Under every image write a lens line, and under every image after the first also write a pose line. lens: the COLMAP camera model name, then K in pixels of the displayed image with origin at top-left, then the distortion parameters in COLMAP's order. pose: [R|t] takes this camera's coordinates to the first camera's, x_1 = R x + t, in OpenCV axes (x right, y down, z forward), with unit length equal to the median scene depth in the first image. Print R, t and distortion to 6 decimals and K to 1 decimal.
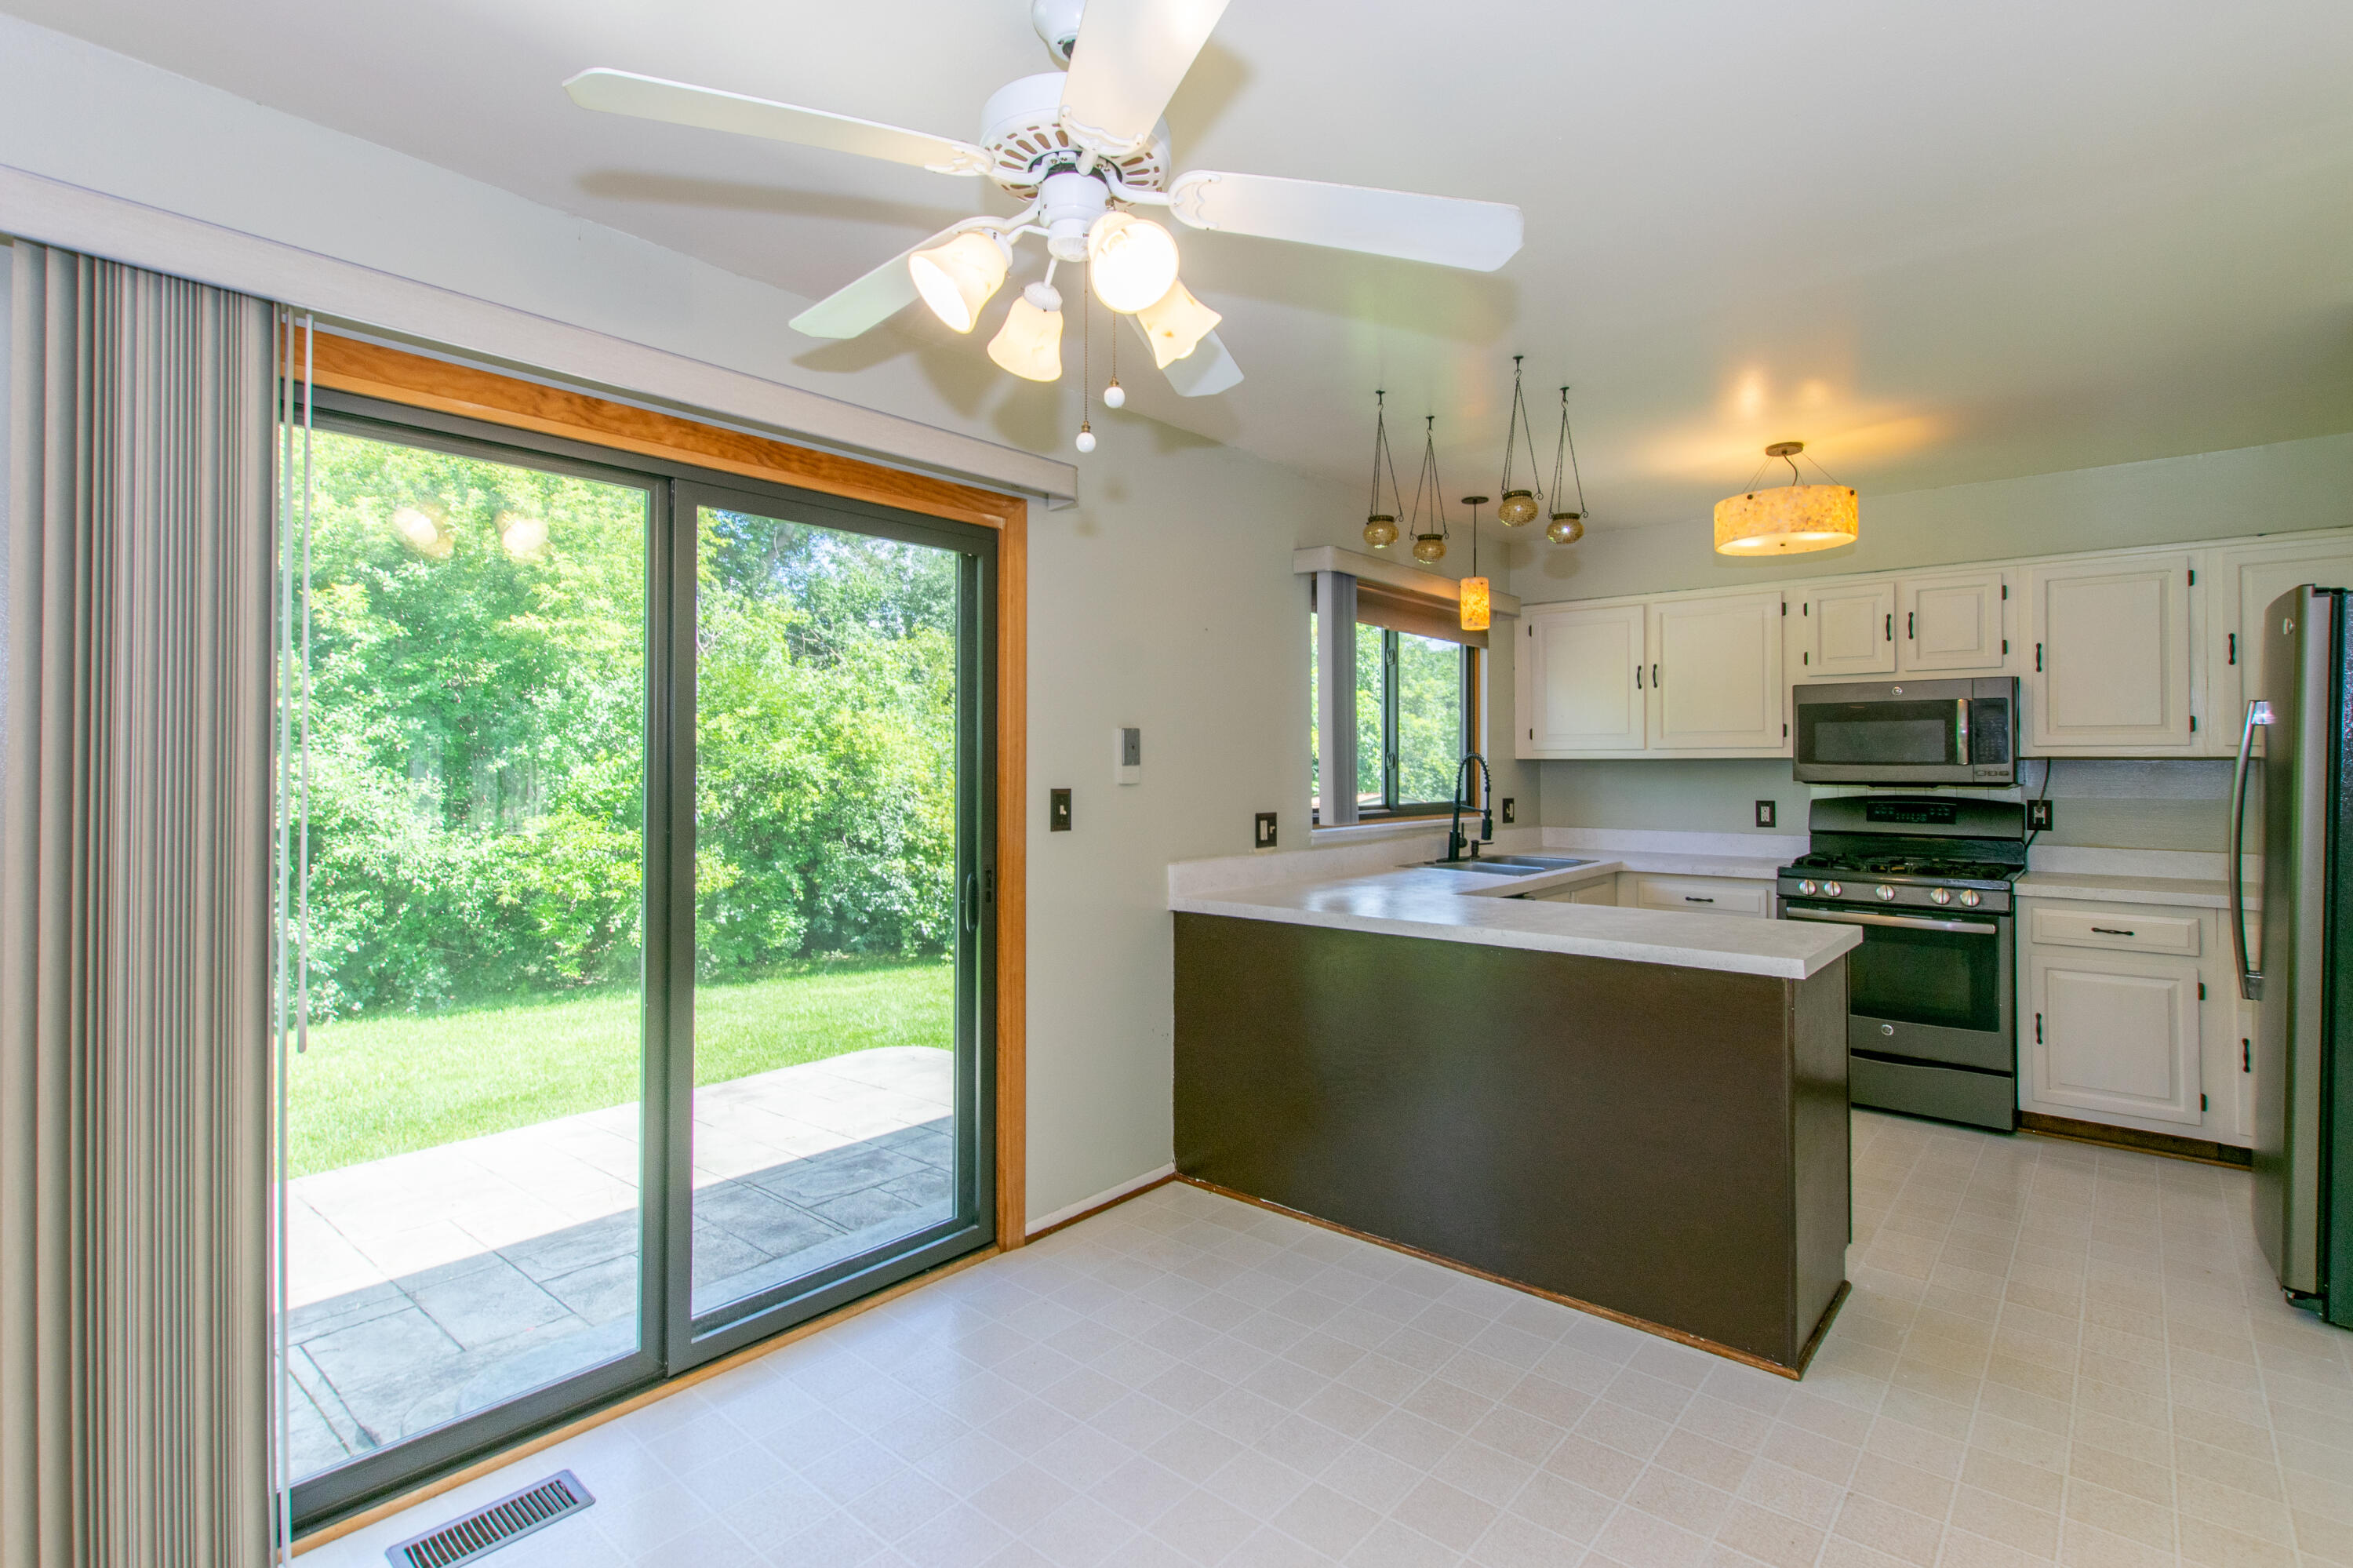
lens RADIAL K [[1107.1, 0, 1182.9], [0, 1107.1, 751.5], [0, 0, 1]] dist [0.001003, -0.000215]
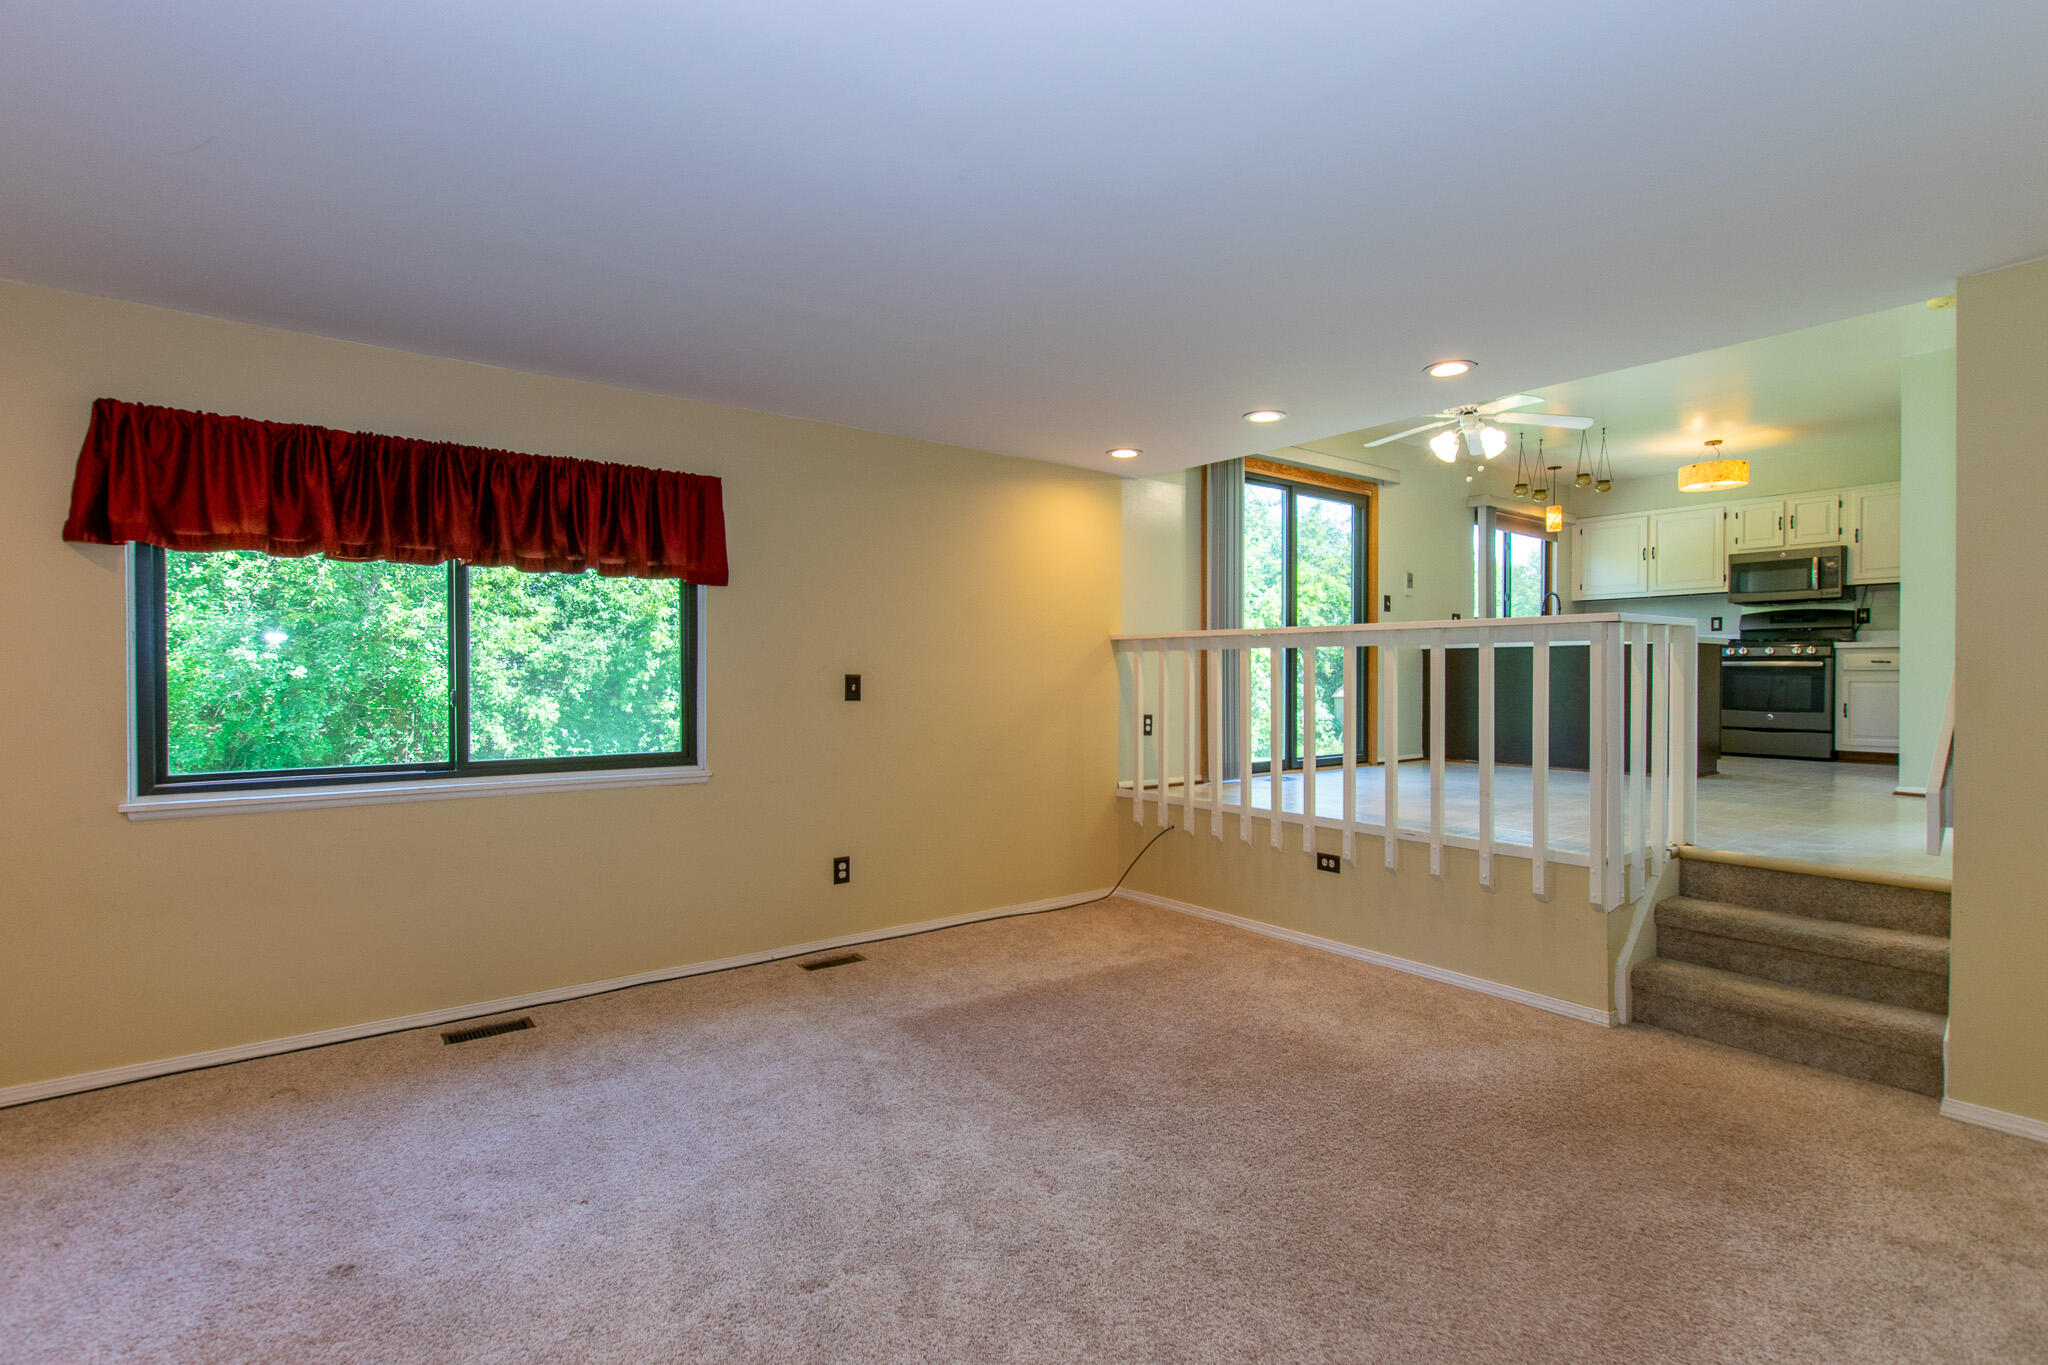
lens RADIAL K [[947.6, 0, 1024.0], [0, 947.6, 682.5], [0, 0, 1]] dist [-0.000115, -0.006989]
pose [[0.977560, 0.002095, -0.210649, -0.359130], [0.002867, 0.999726, 0.023247, 0.139283], [0.210640, -0.023330, 0.977285, -1.021179]]
